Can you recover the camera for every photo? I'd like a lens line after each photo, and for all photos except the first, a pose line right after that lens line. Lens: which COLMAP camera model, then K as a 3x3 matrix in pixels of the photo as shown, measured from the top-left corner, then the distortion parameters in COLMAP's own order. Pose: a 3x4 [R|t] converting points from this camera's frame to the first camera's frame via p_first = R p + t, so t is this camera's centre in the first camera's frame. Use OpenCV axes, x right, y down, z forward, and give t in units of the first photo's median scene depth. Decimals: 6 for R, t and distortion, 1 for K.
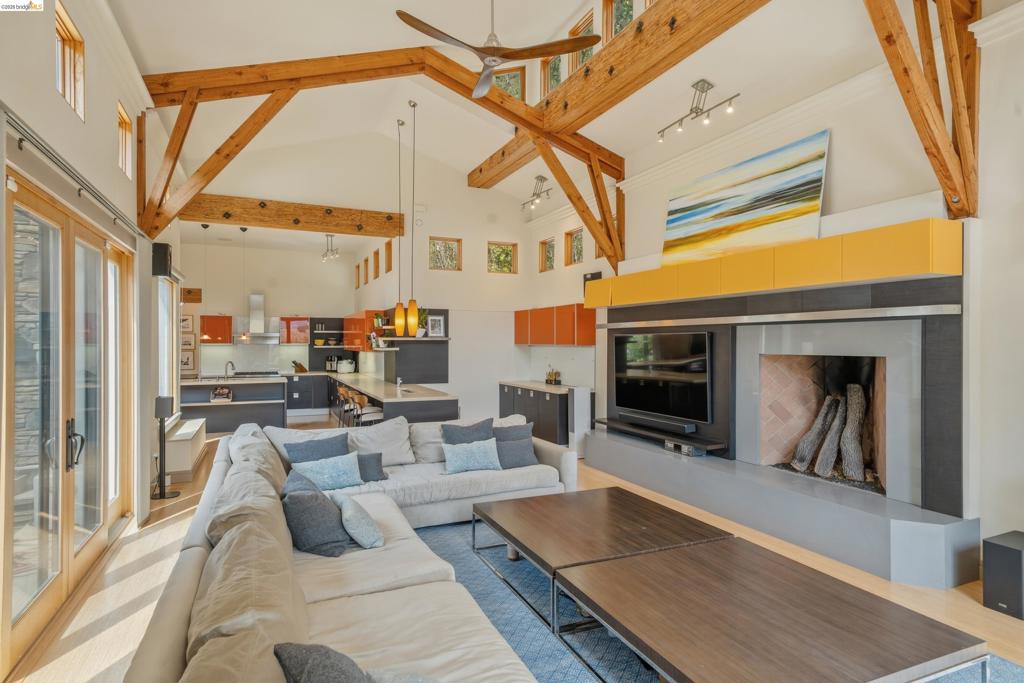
lens RADIAL K [[572.9, 0, 512.0], [0, 572.9, 341.5], [0, 0, 1]] dist [-0.000710, -0.000178]
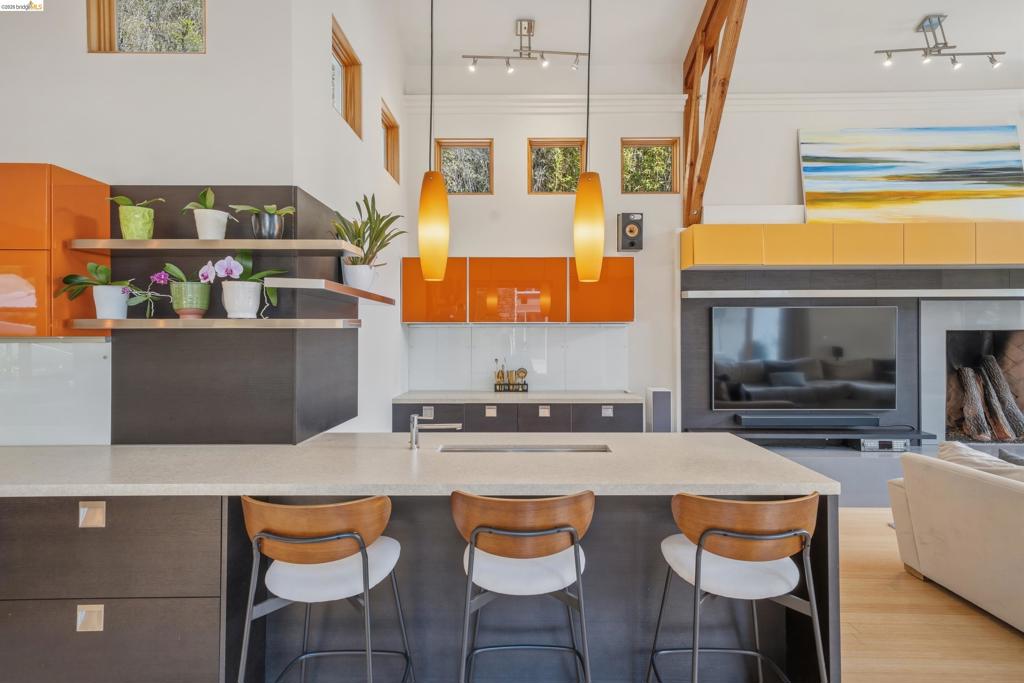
lens RADIAL K [[495.2, 0, 510.0], [0, 495.2, 326.1], [0, 0, 1]] dist [0.001458, 0.000489]
pose [[0.435038, 0.015677, 0.900276, -0.574364], [-0.004107, 0.999873, -0.015427, 0.027402], [-0.900403, 0.003014, 0.435047, 1.152461]]
